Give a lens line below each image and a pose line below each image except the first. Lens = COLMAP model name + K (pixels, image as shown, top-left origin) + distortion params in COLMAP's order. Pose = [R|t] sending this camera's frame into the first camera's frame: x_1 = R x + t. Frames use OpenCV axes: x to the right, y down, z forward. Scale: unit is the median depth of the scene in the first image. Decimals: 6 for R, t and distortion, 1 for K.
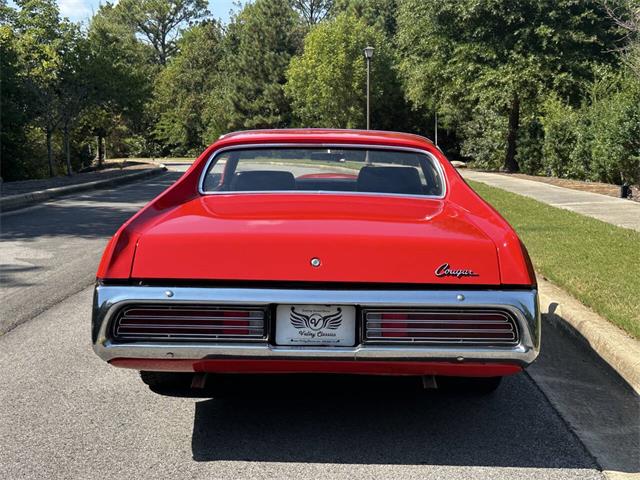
lens RADIAL K [[934.9, 0, 320.0], [0, 934.9, 240.0], [0, 0, 1]] dist [0.040551, 0.040547]
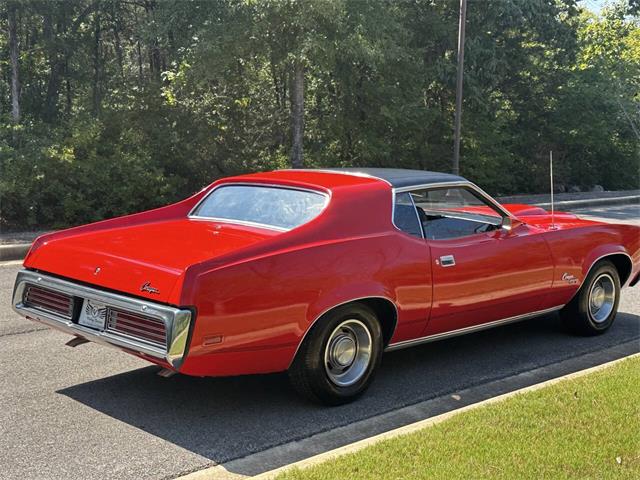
lens RADIAL K [[934.9, 0, 320.0], [0, 934.9, 240.0], [0, 0, 1]] dist [0.040551, 0.040547]
pose [[0.711439, 0.090639, -0.696878, 1.225723], [-0.092536, 0.995095, 0.034957, -0.104336], [0.696628, 0.039617, 0.716337, 0.196140]]
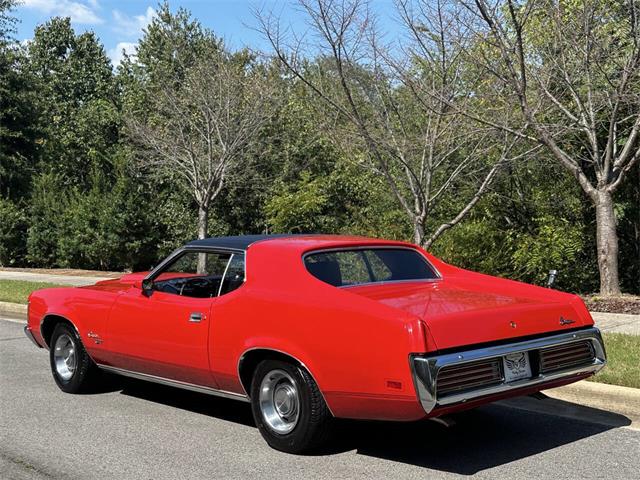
lens RADIAL K [[934.9, 0, 320.0], [0, 934.9, 240.0], [0, 0, 1]] dist [0.040551, 0.040547]
pose [[0.701932, -0.029954, 0.711614, -1.224959], [0.093571, 0.994334, -0.050442, -0.058097], [-0.706071, 0.101993, 0.700758, 0.177003]]
